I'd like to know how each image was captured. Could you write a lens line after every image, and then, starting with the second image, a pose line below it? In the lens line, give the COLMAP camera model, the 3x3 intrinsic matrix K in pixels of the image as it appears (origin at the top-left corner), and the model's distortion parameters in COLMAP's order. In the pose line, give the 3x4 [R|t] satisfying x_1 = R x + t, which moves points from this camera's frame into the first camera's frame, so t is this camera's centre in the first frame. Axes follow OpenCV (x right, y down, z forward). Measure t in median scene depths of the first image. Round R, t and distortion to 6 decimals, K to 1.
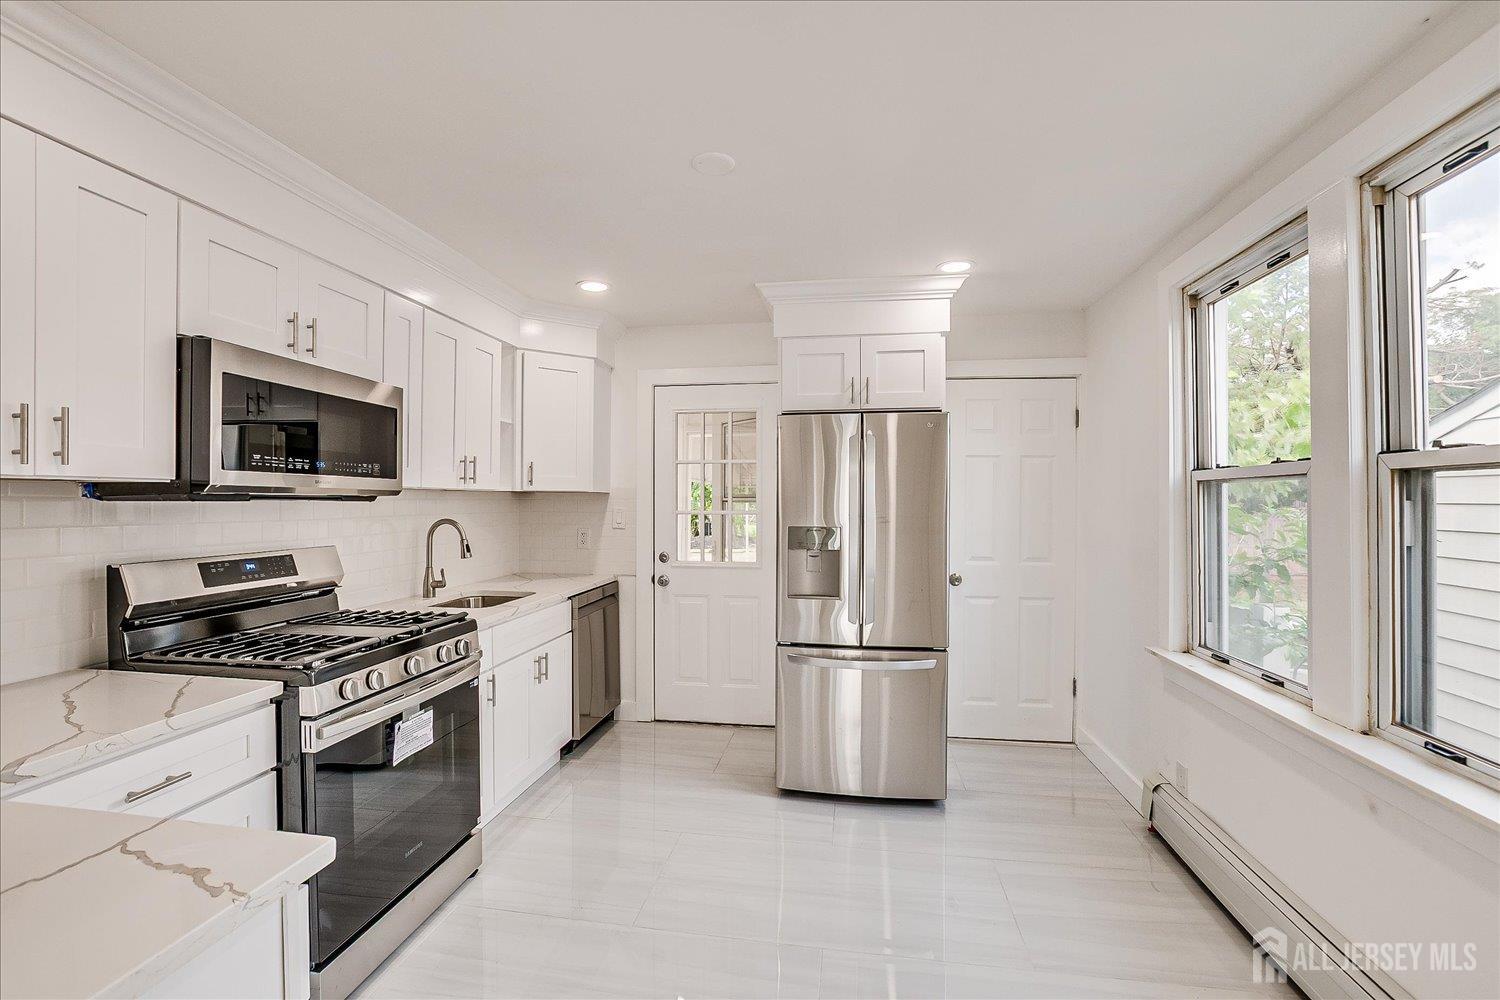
lens RADIAL K [[664.3, 0, 749.4], [0, 664.3, 496.0], [0, 0, 1]] dist [-0.004578, -0.000878]
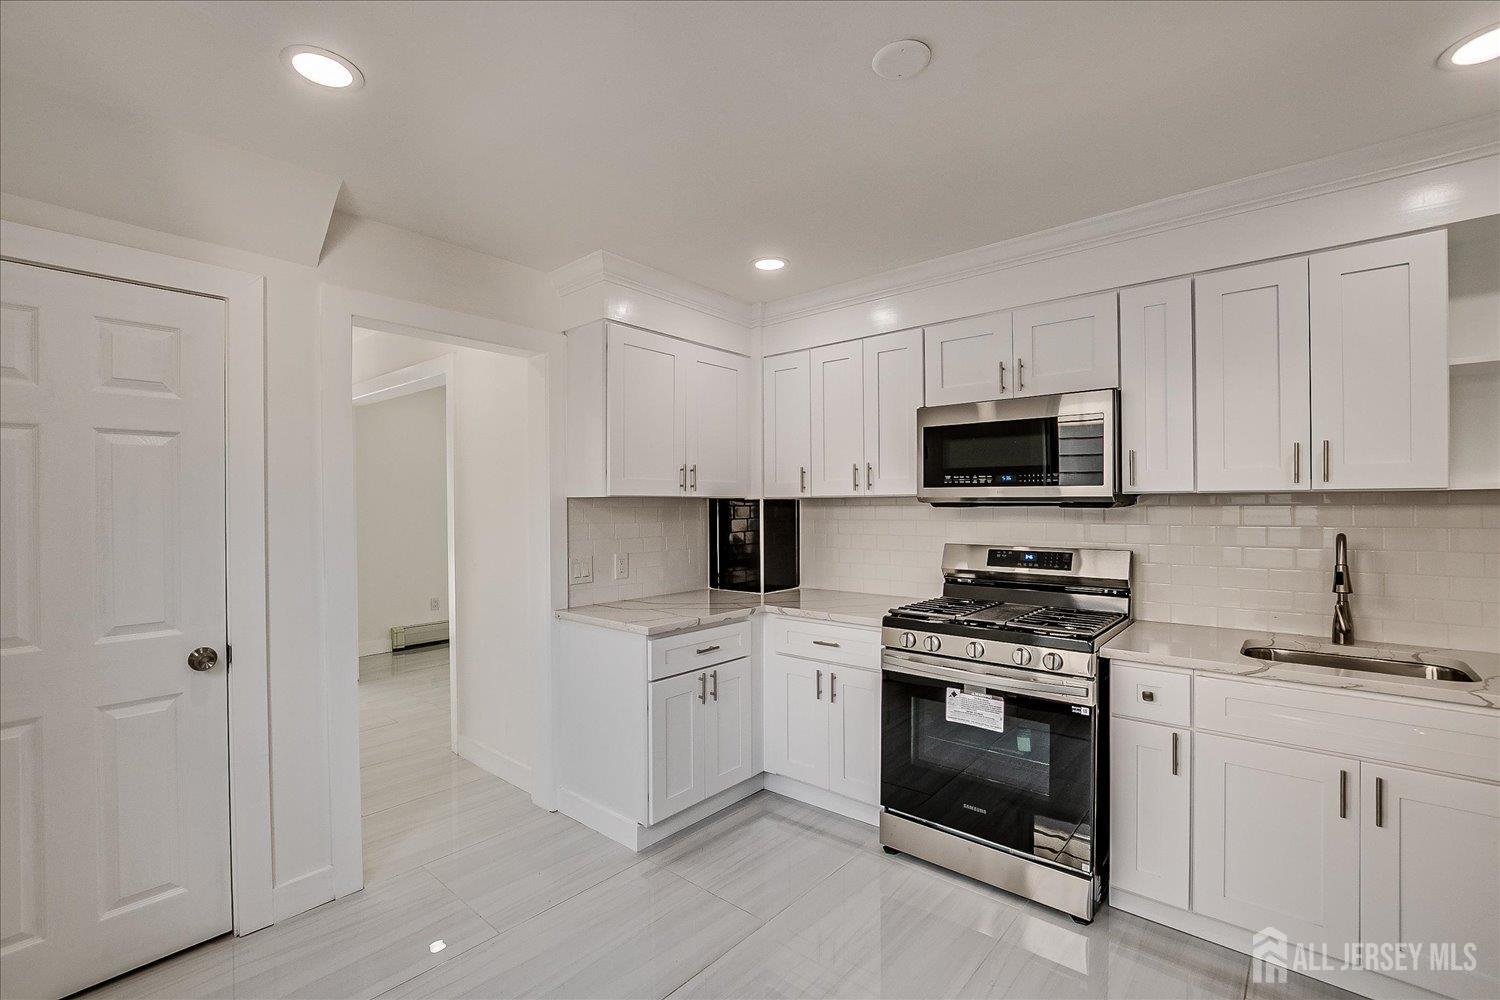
lens RADIAL K [[664.3, 0, 745.3], [0, 664.3, 501.5], [0, 0, 1]] dist [-0.004578, -0.000878]
pose [[-0.535497, -0.007392, -0.844505, 0.714375], [0.008795, 0.999859, -0.014328, 0.011326], [0.844491, -0.015100, -0.535357, 1.341679]]
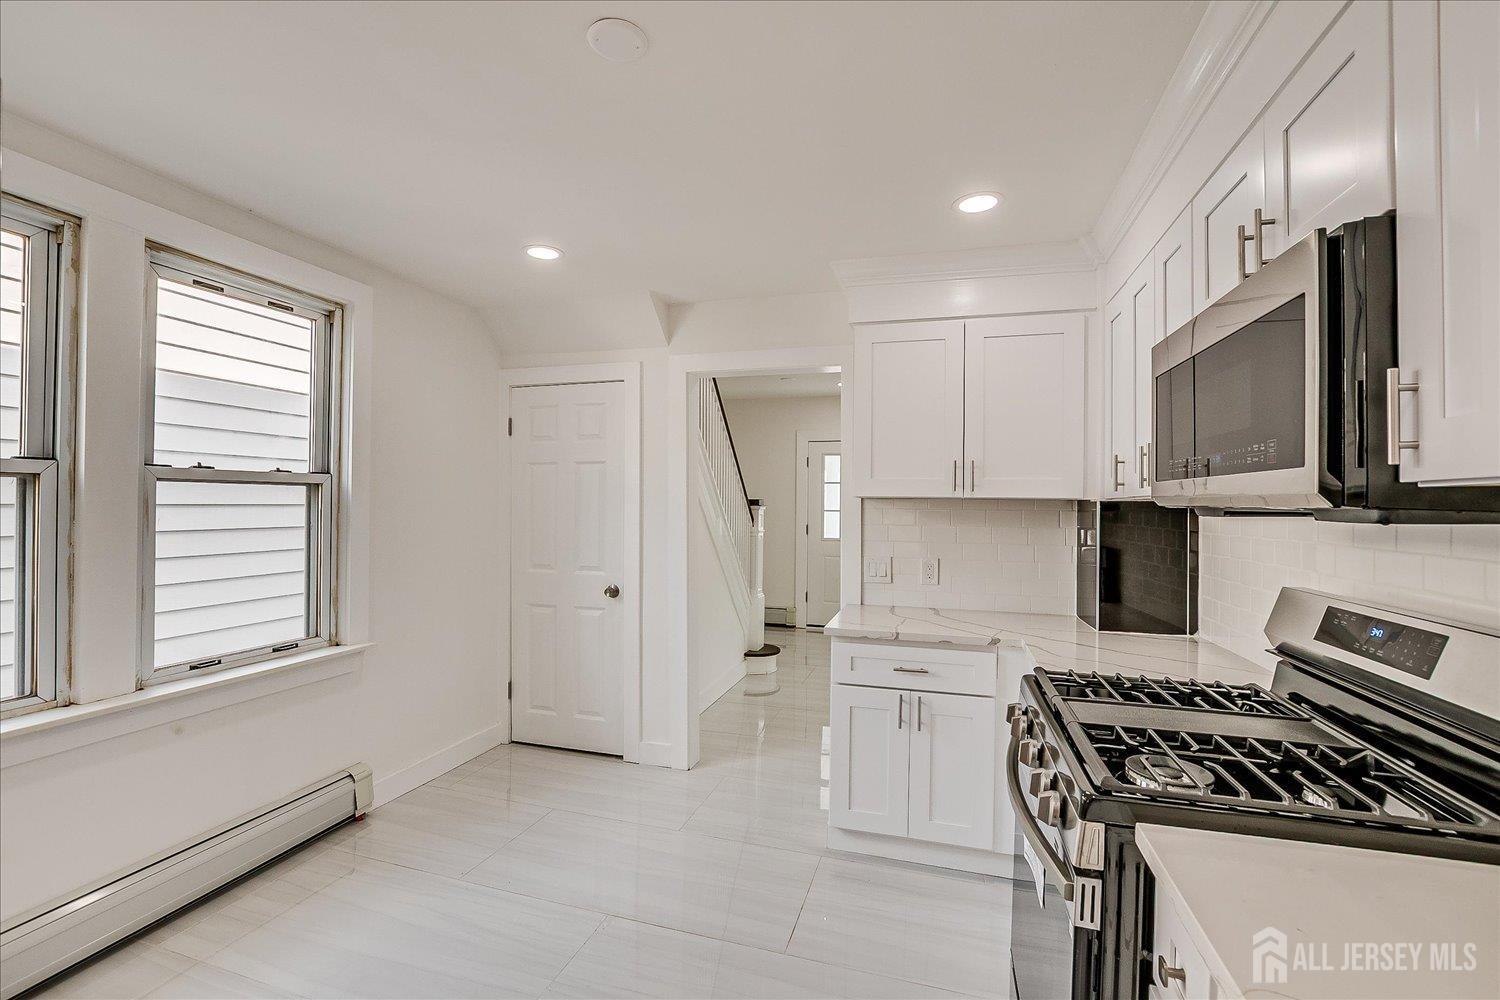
lens RADIAL K [[664.3, 0, 749.2], [0, 664.3, 501.0], [0, 0, 1]] dist [-0.004578, -0.000878]
pose [[-0.988953, -0.015336, 0.147432, -0.323516], [-0.017622, 0.999744, -0.014213, 0.010139], [-0.147176, -0.016654, -0.988970, 1.793867]]
